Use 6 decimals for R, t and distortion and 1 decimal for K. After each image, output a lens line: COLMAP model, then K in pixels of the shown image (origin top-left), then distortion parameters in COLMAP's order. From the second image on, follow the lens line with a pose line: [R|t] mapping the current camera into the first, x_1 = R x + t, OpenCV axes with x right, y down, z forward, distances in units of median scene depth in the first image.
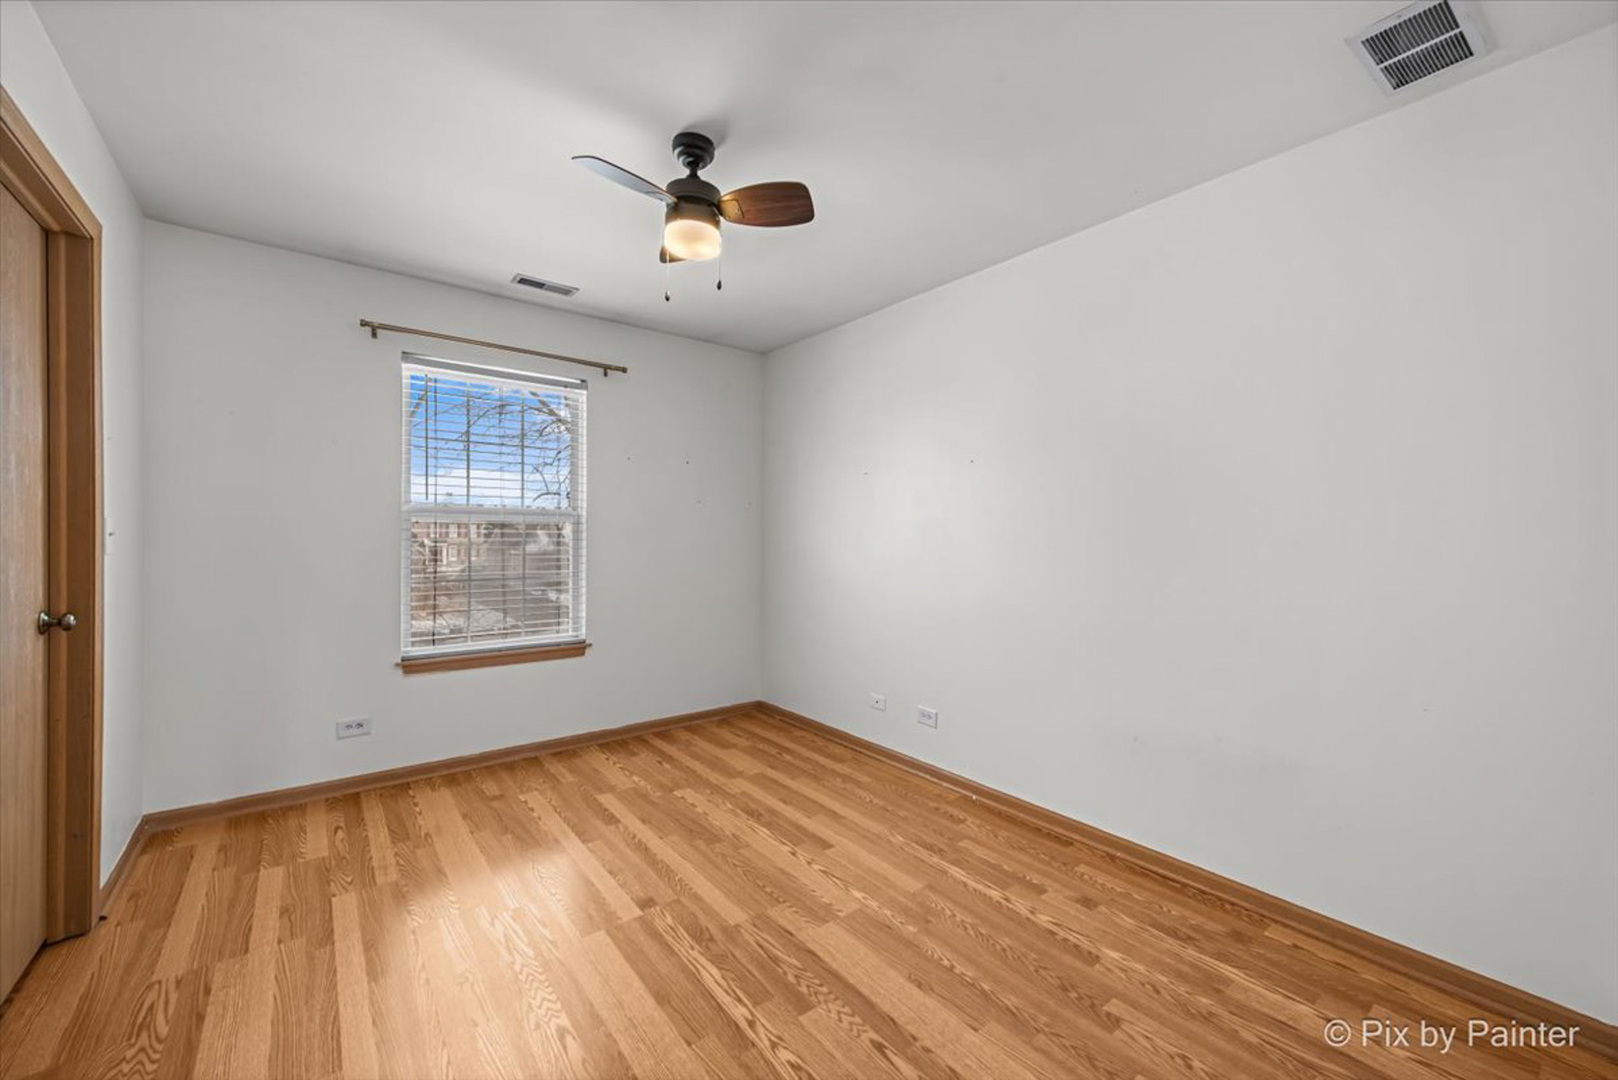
lens RADIAL K [[653.9, 0, 800.6], [0, 653.9, 529.4], [0, 0, 1]] dist [-0.003695, 0.000079]
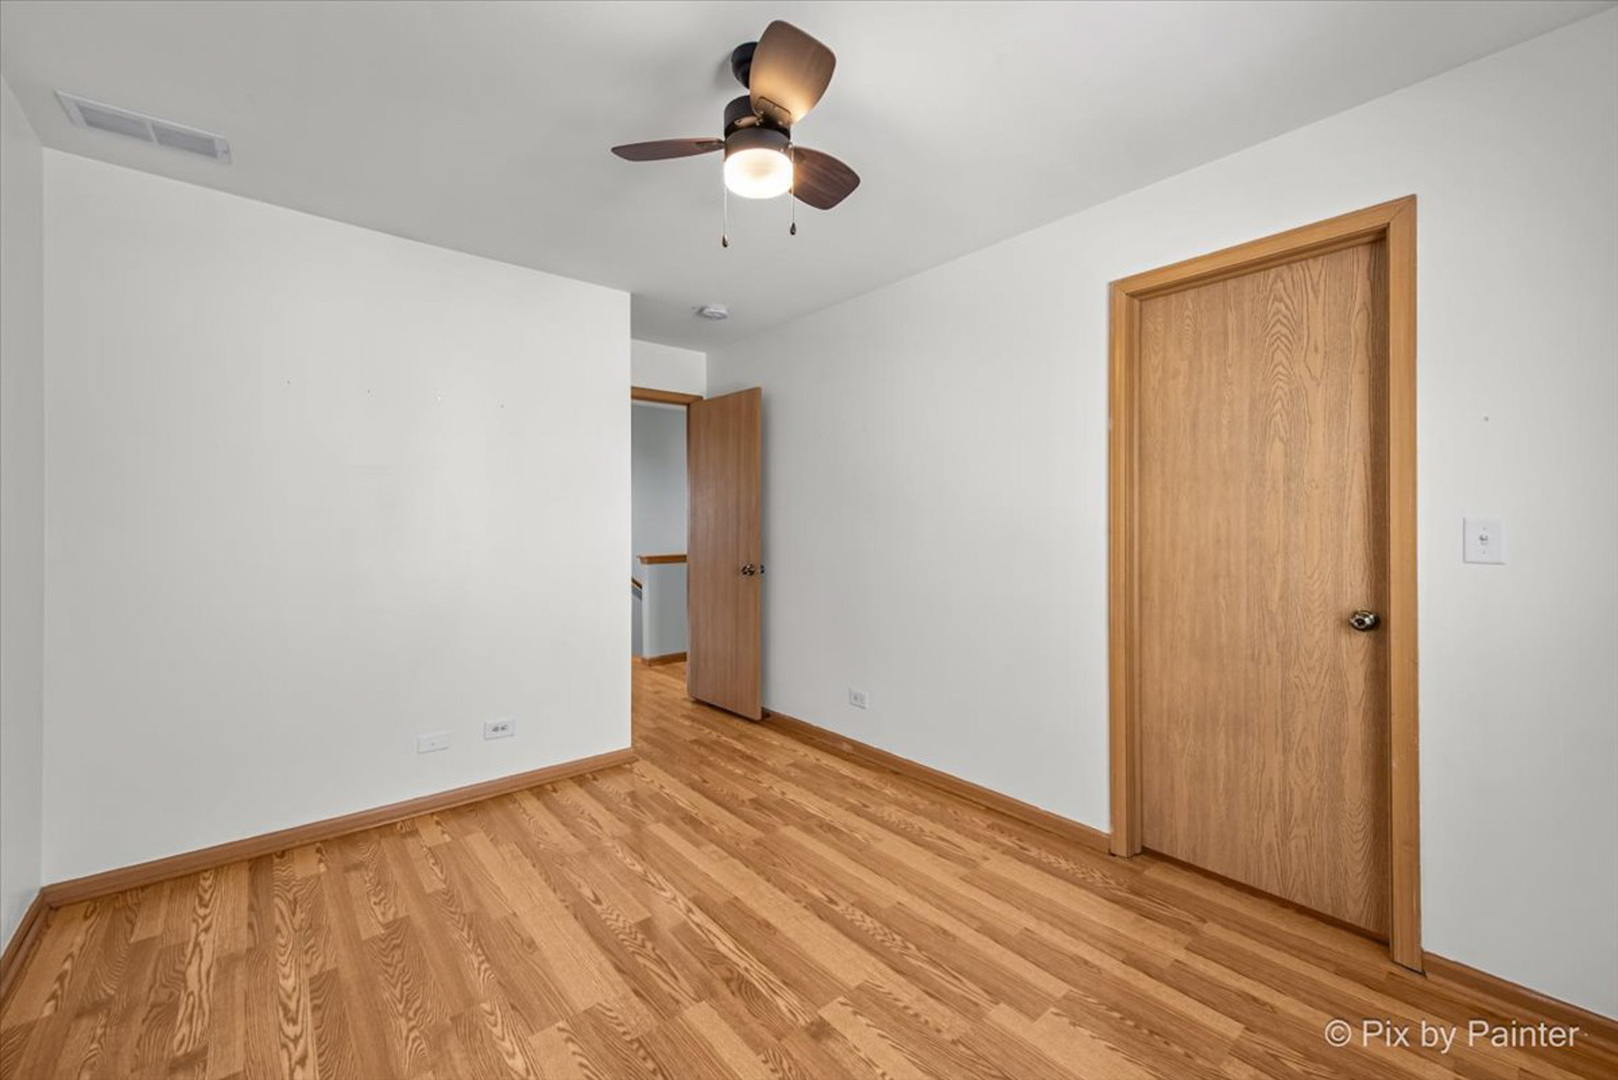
lens RADIAL K [[653.9, 0, 801.6], [0, 653.9, 537.2], [0, 0, 1]] dist [-0.003695, 0.000079]
pose [[-0.999108, -0.010090, -0.041016, -0.199129], [-0.010638, 0.999857, 0.013165, 0.002608], [0.040877, 0.013589, -0.999072, 1.928663]]
